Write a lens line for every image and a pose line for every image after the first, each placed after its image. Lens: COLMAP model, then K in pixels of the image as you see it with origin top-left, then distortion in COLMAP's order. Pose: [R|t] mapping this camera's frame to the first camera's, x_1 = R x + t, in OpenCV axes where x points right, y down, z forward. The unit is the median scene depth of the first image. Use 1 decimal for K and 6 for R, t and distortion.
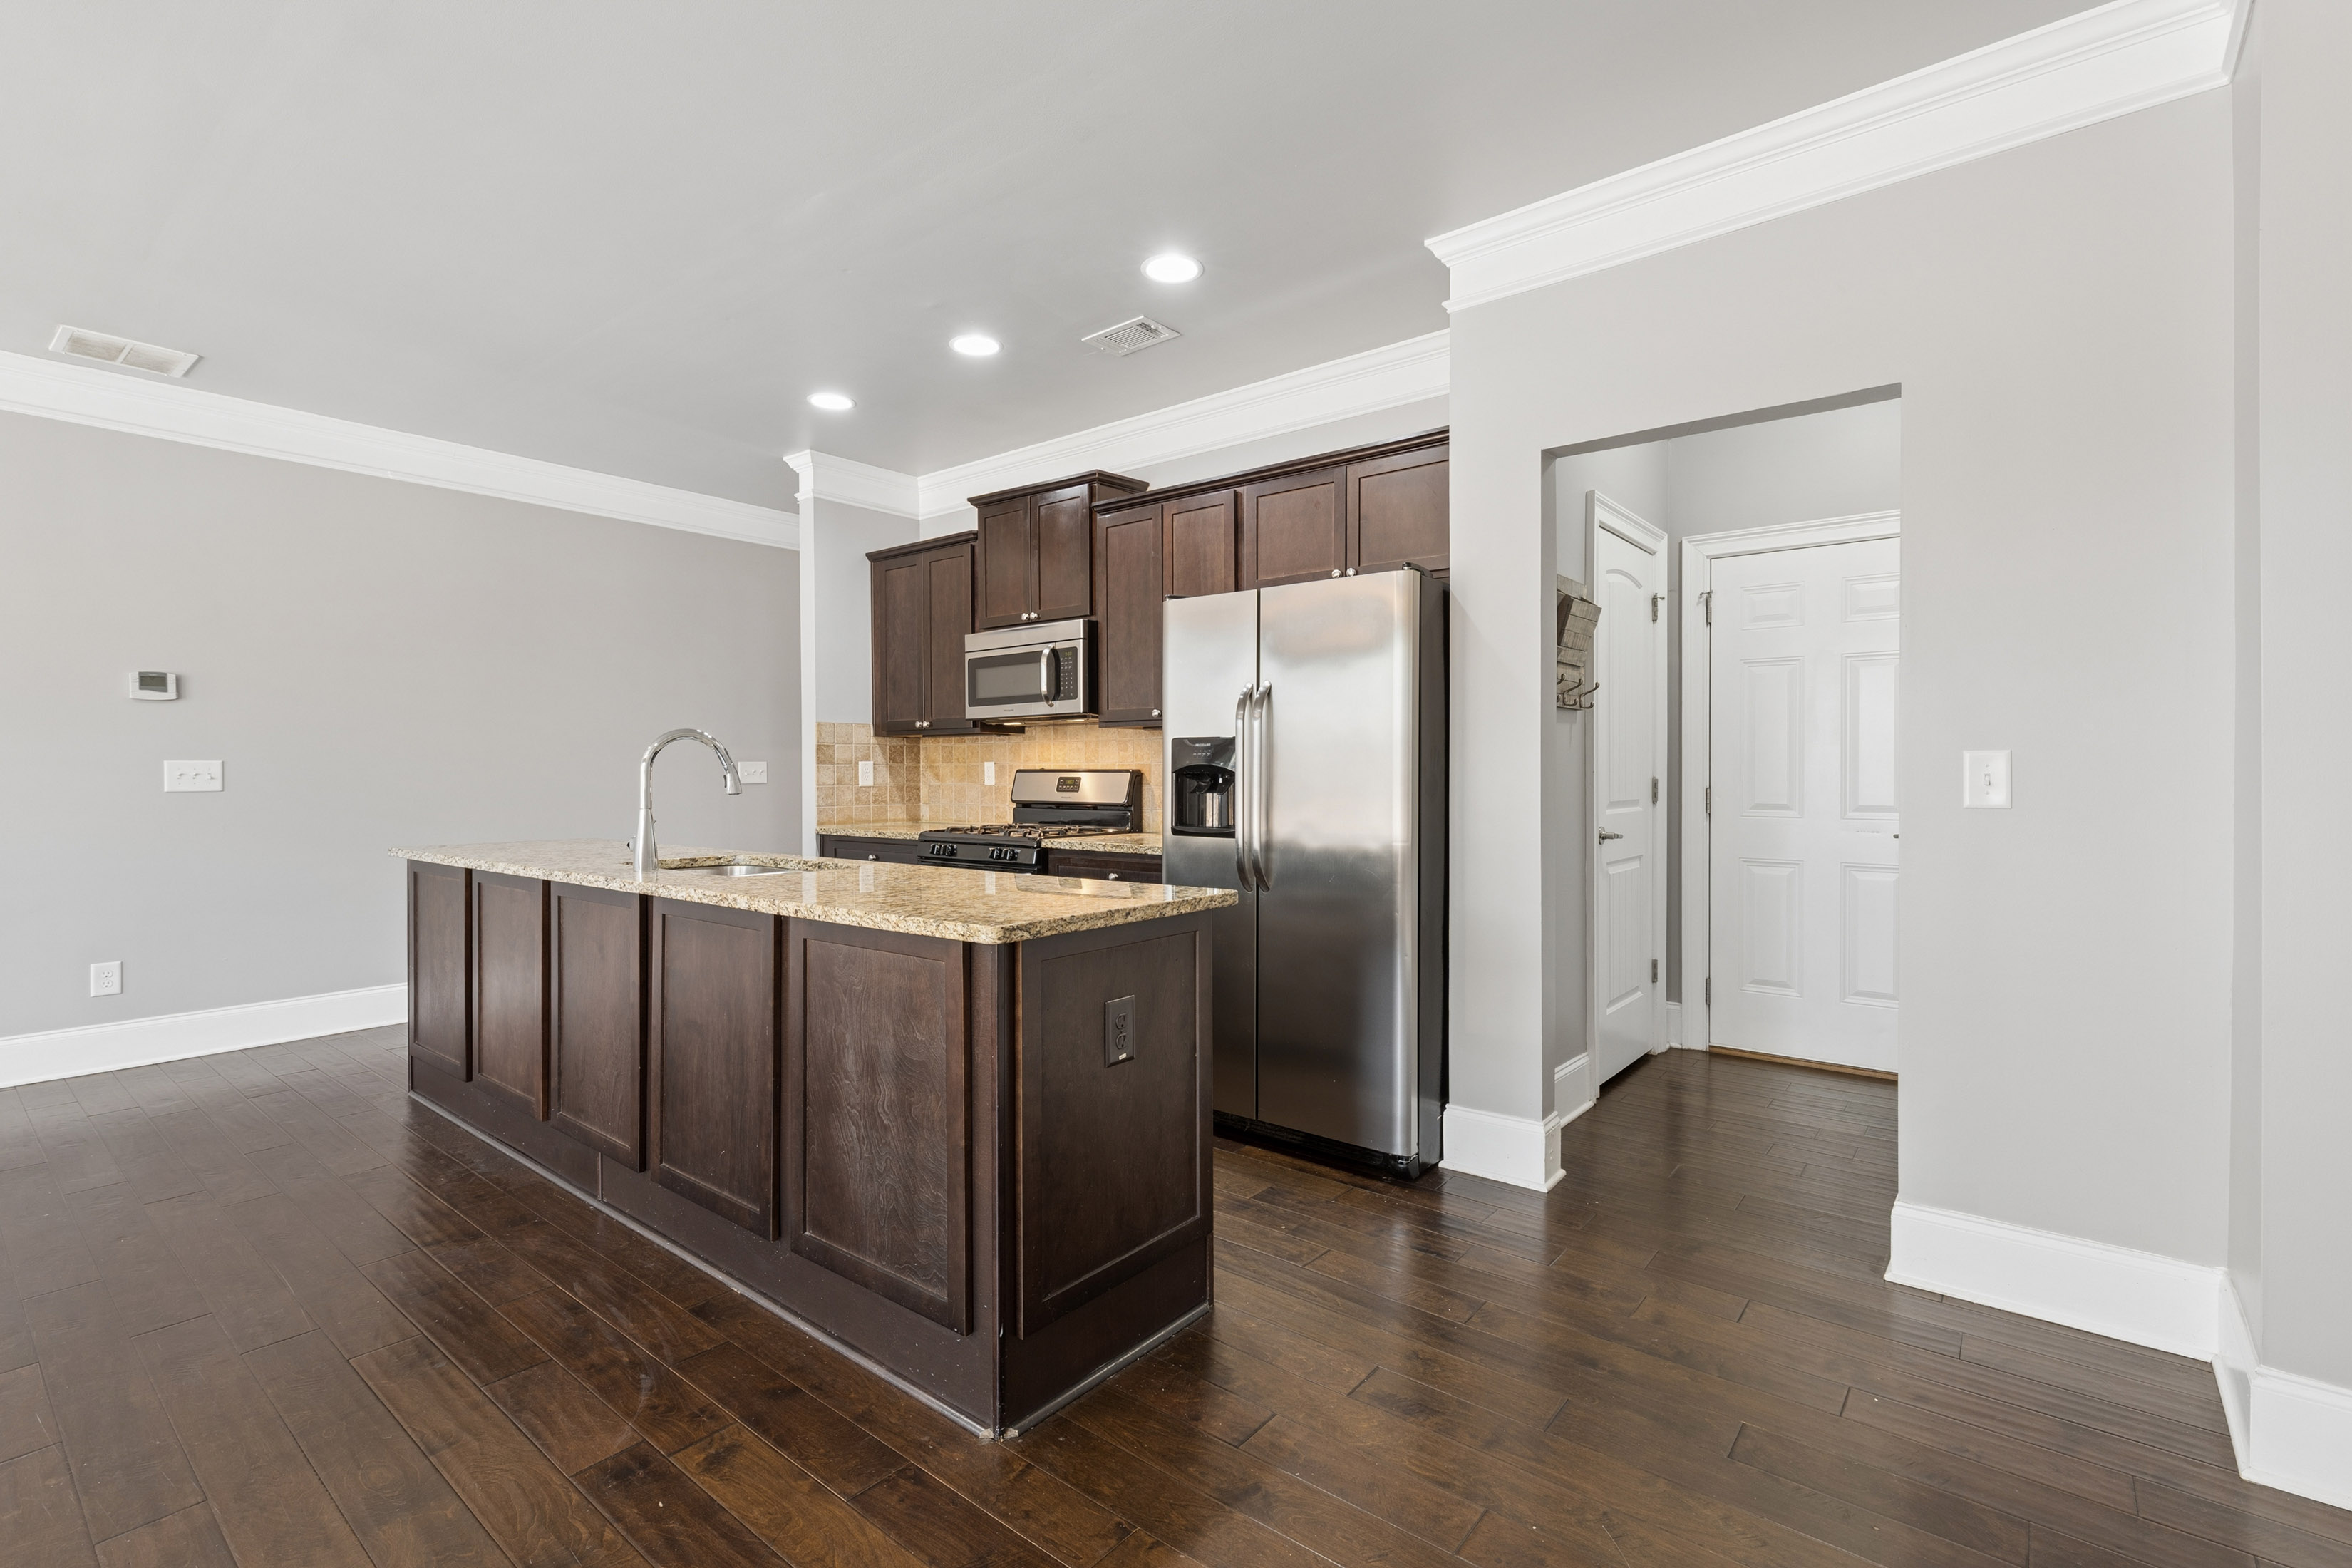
lens RADIAL K [[1056.9, 0, 1176.0], [0, 1056.9, 784.0], [0, 0, 1]] dist [0.015536, -0.000139]
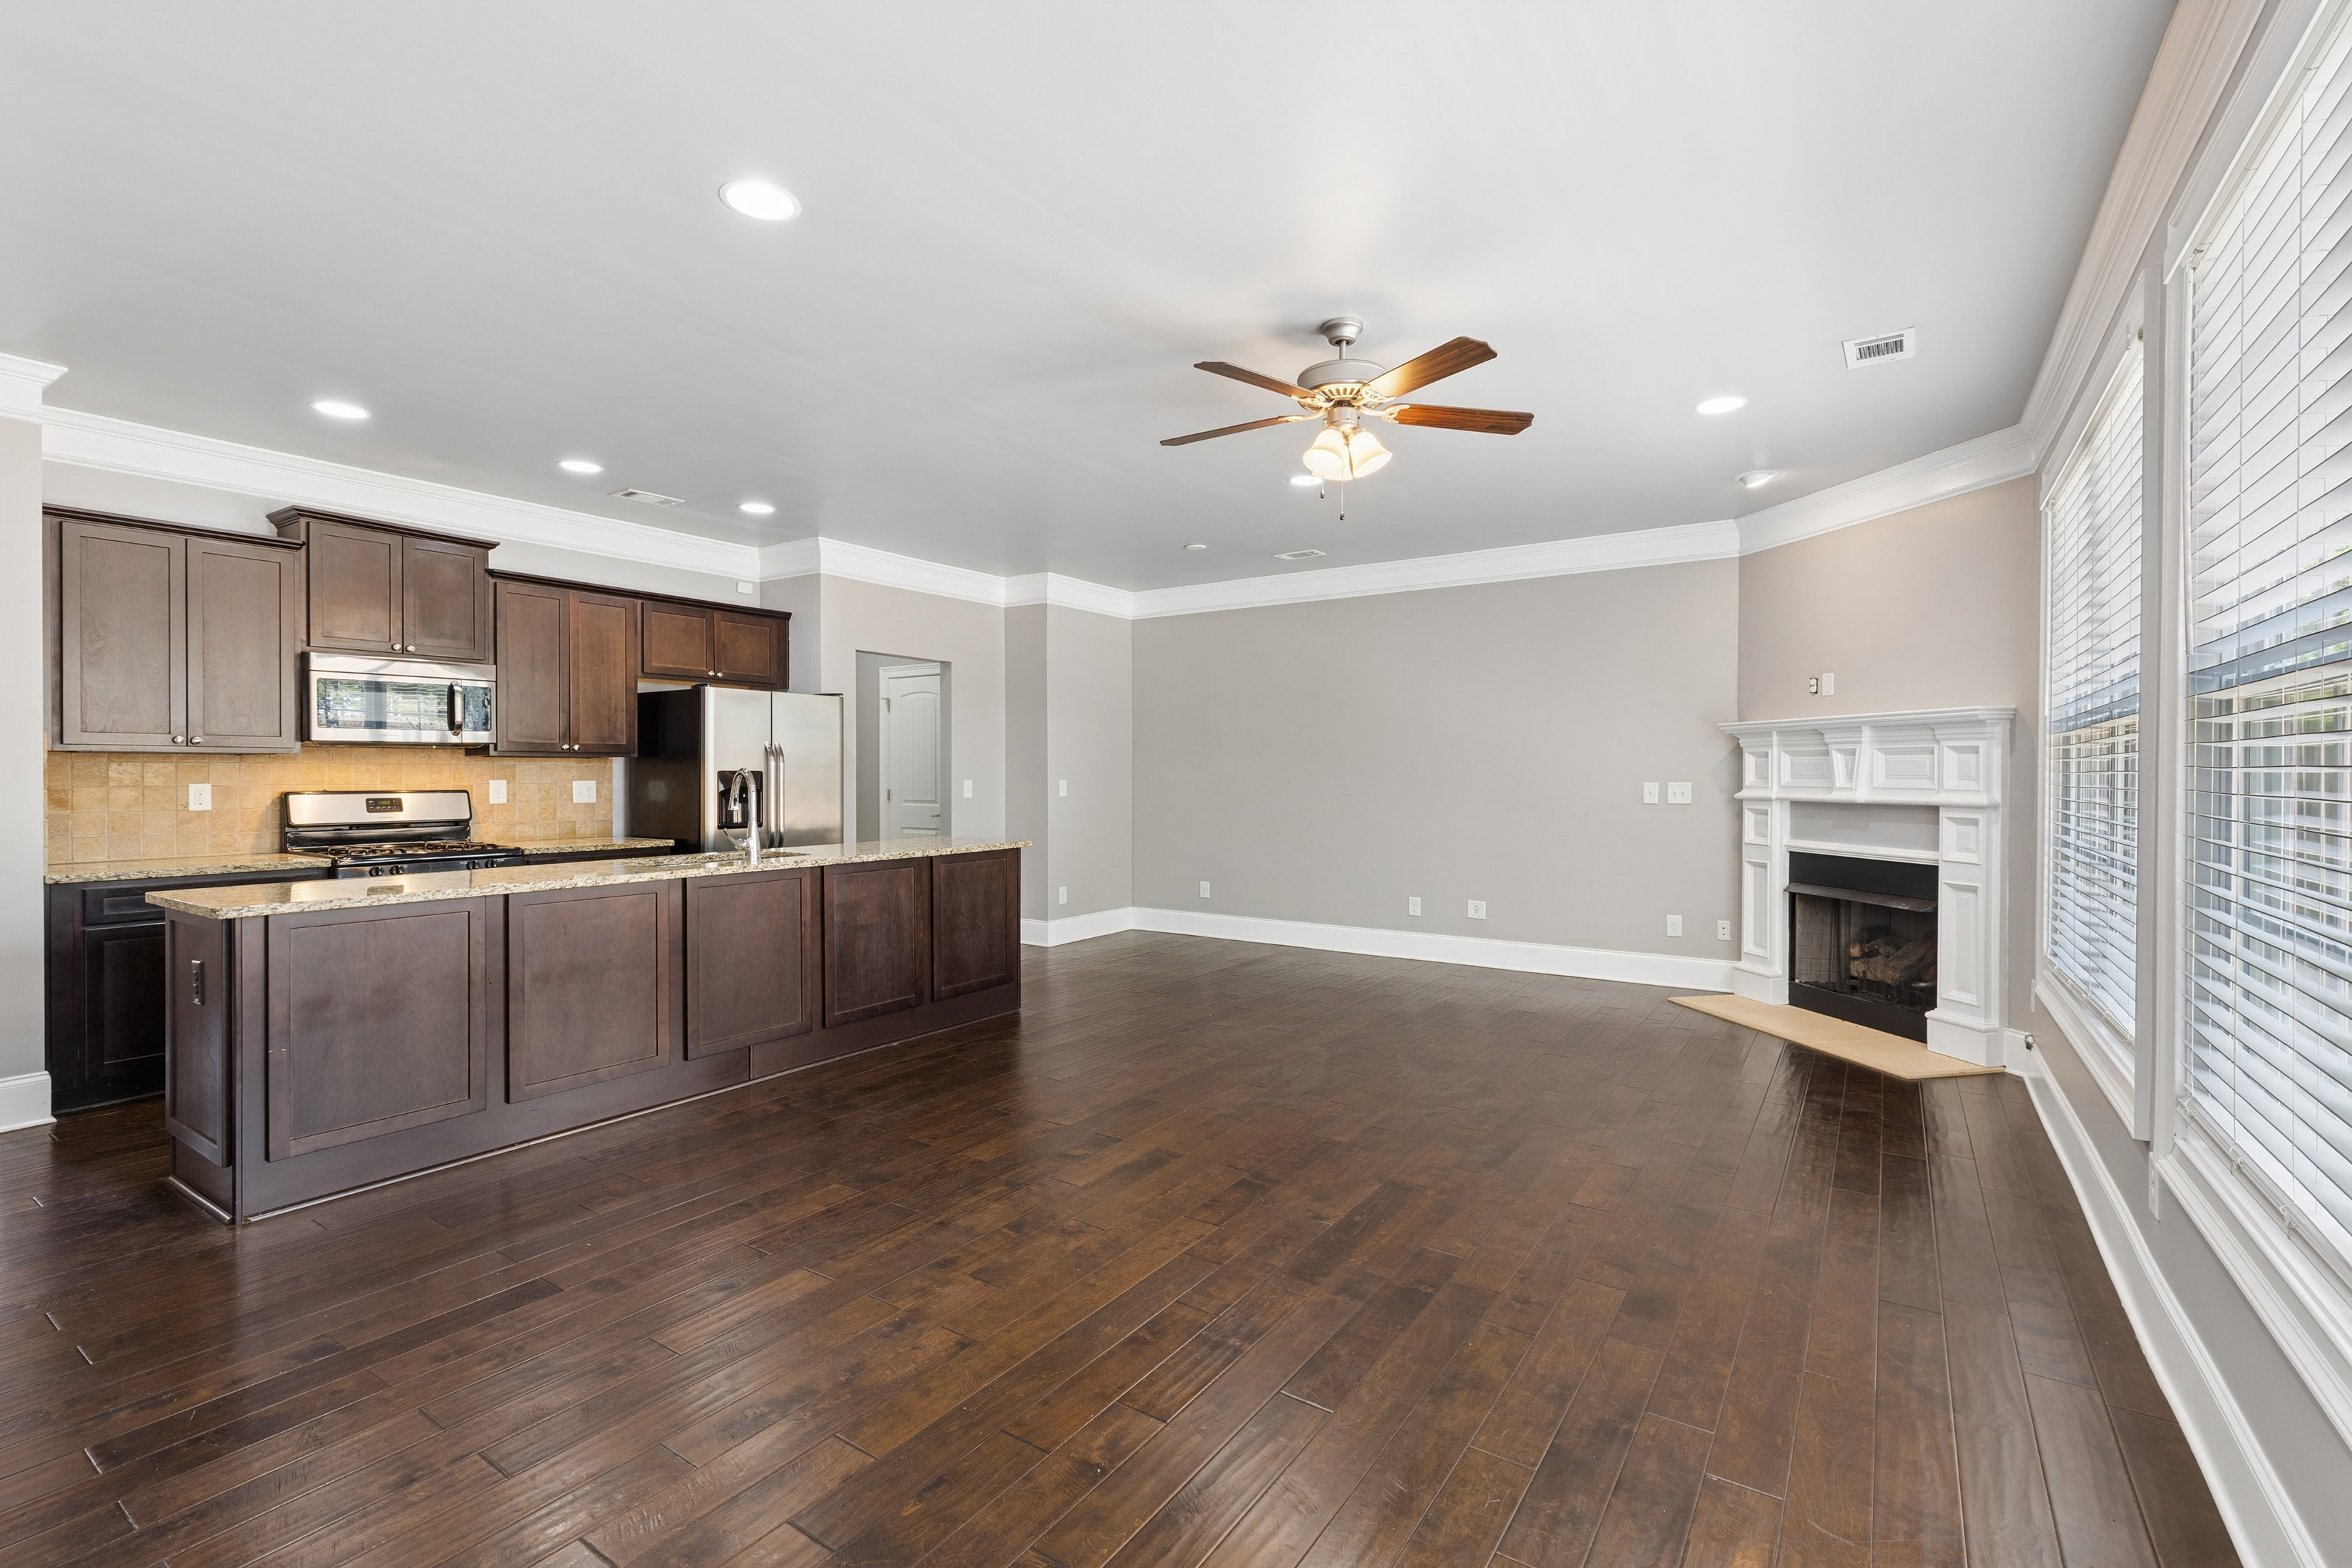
lens RADIAL K [[1049.3, 0, 1176.9], [0, 1049.3, 780.1], [0, 0, 1]] dist [0.003520, -0.000832]
pose [[-0.086941, -0.005665, 0.996197, -1.344073], [0.011707, 0.999909, 0.006708, -0.024629], [-0.996145, 0.012246, -0.086866, 0.337571]]
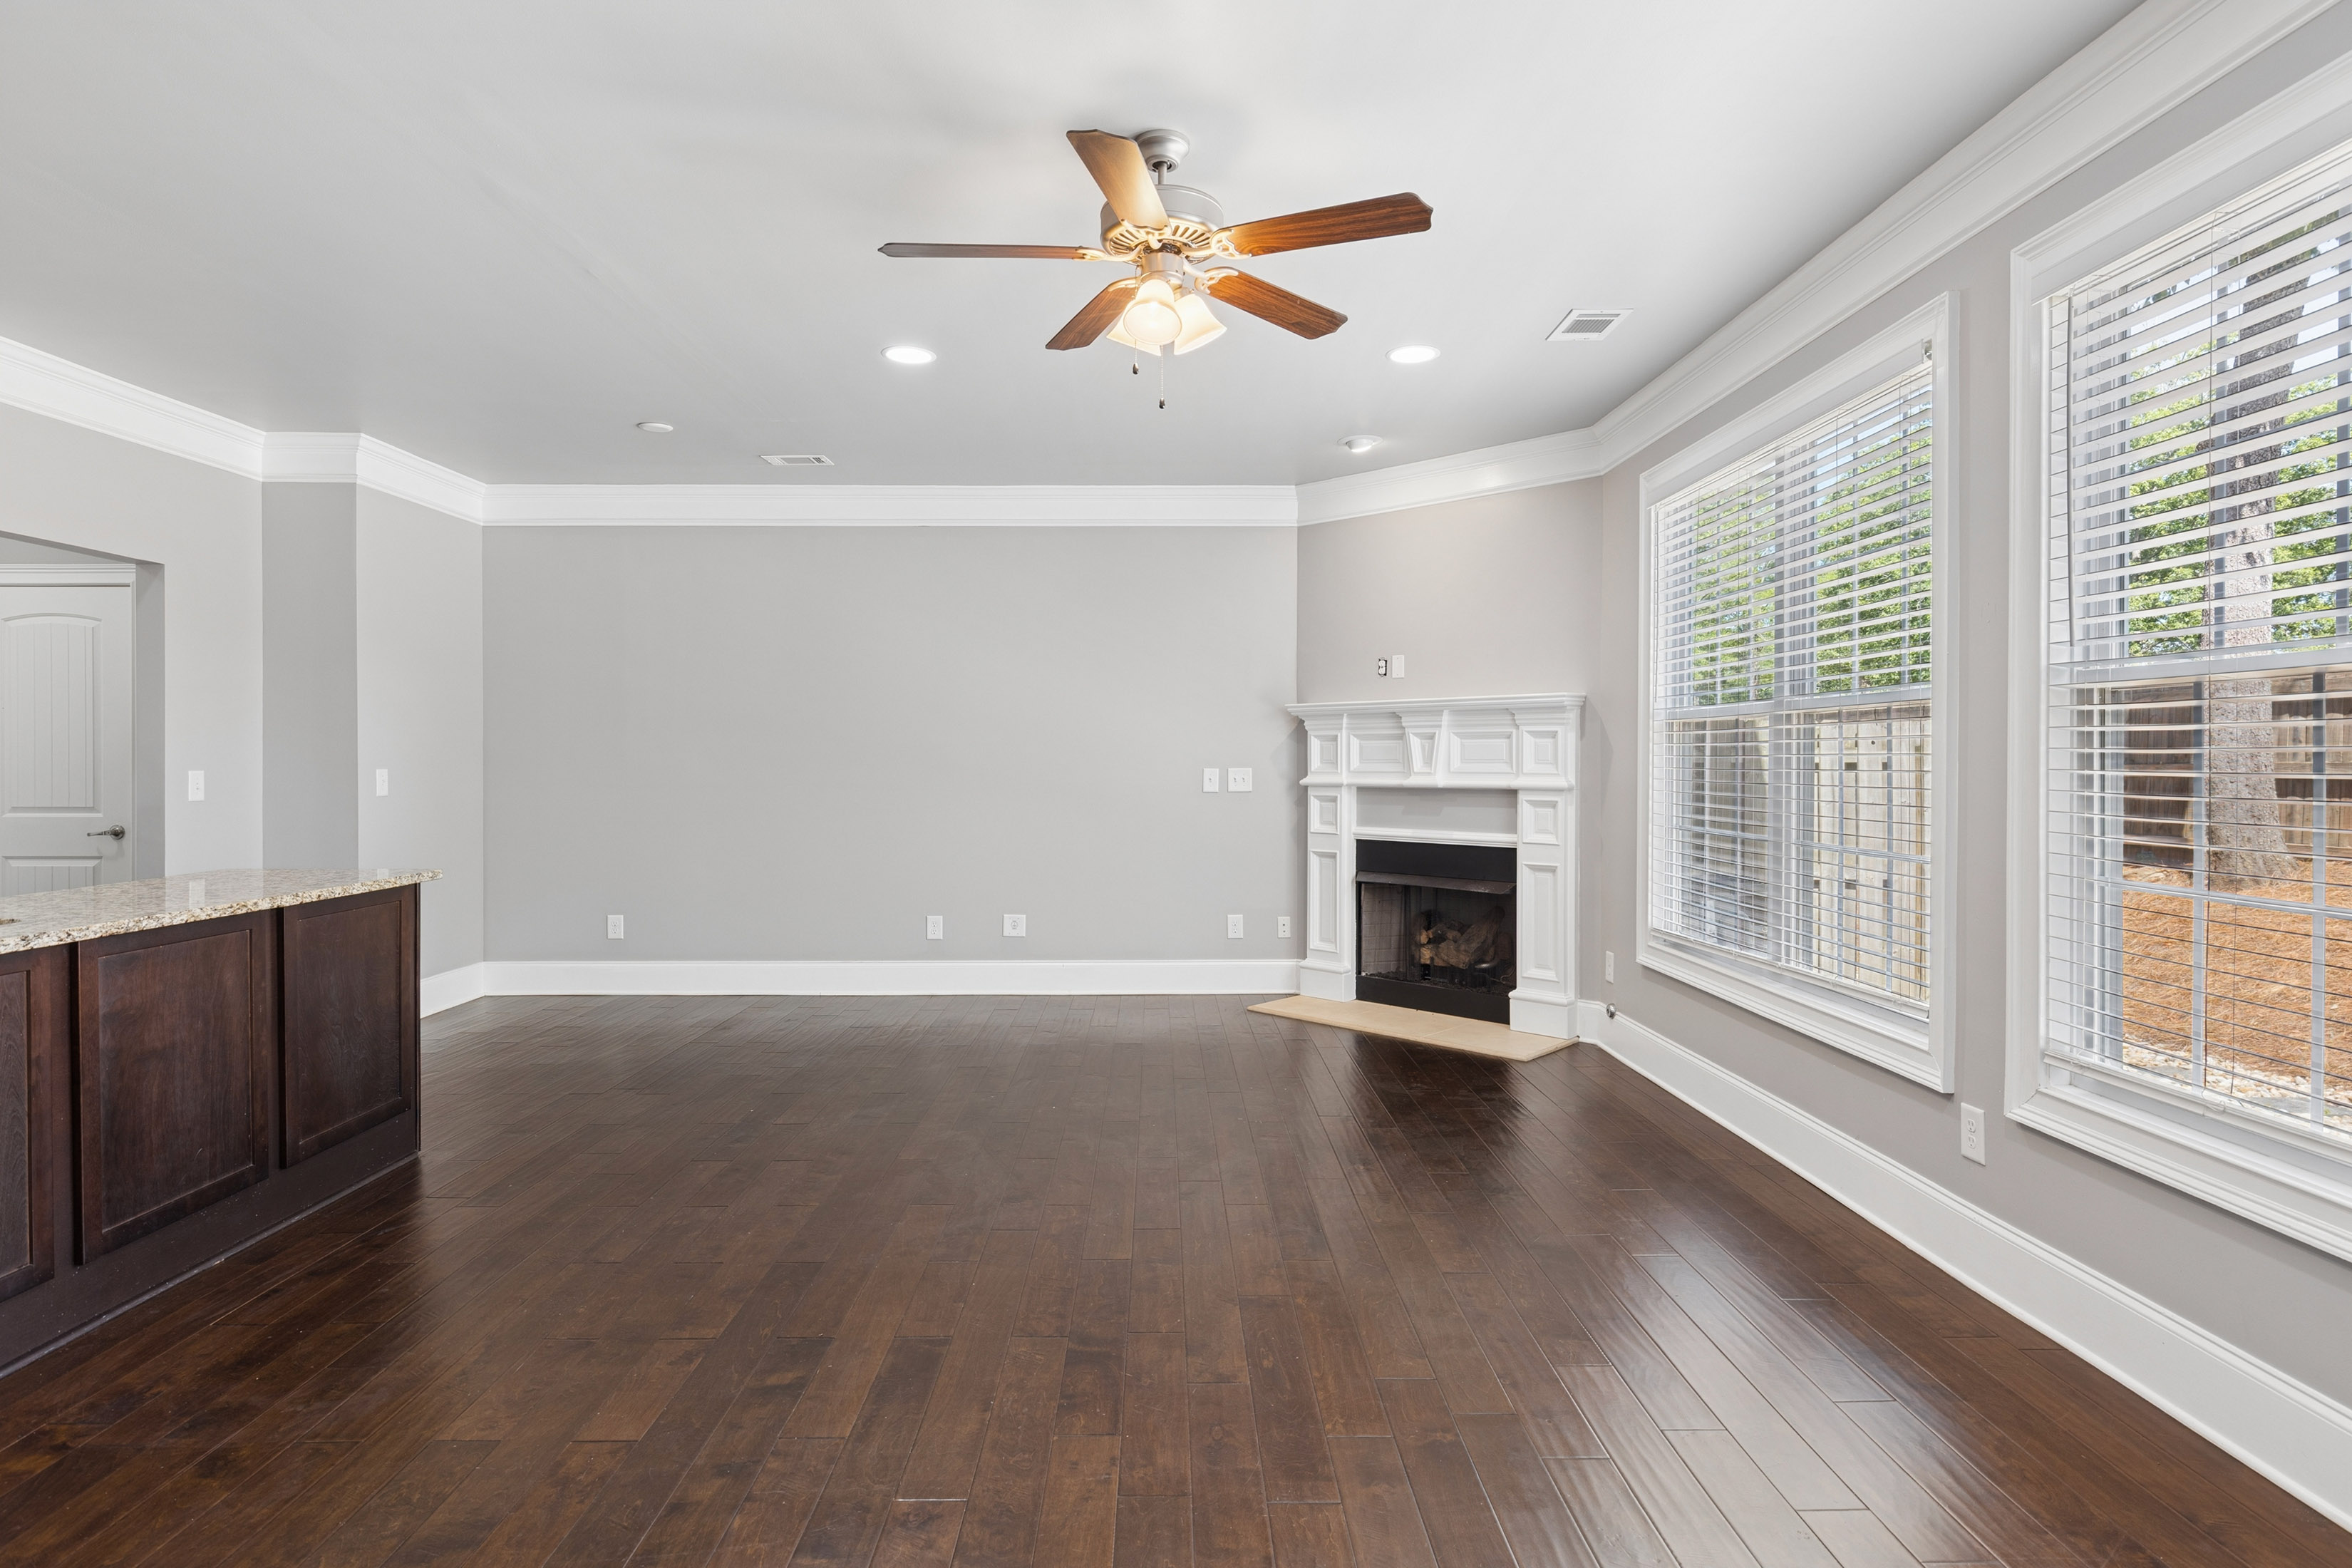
lens RADIAL K [[1232.9, 0, 1177.4], [0, 1232.9, 763.8], [0, 0, 1]] dist [0.000288, -0.000370]
pose [[-0.642098, -0.001101, 0.766622, -1.099973], [0.010287, 0.999897, 0.010052, -0.025235], [-0.766553, 0.014340, -0.642020, 0.567078]]
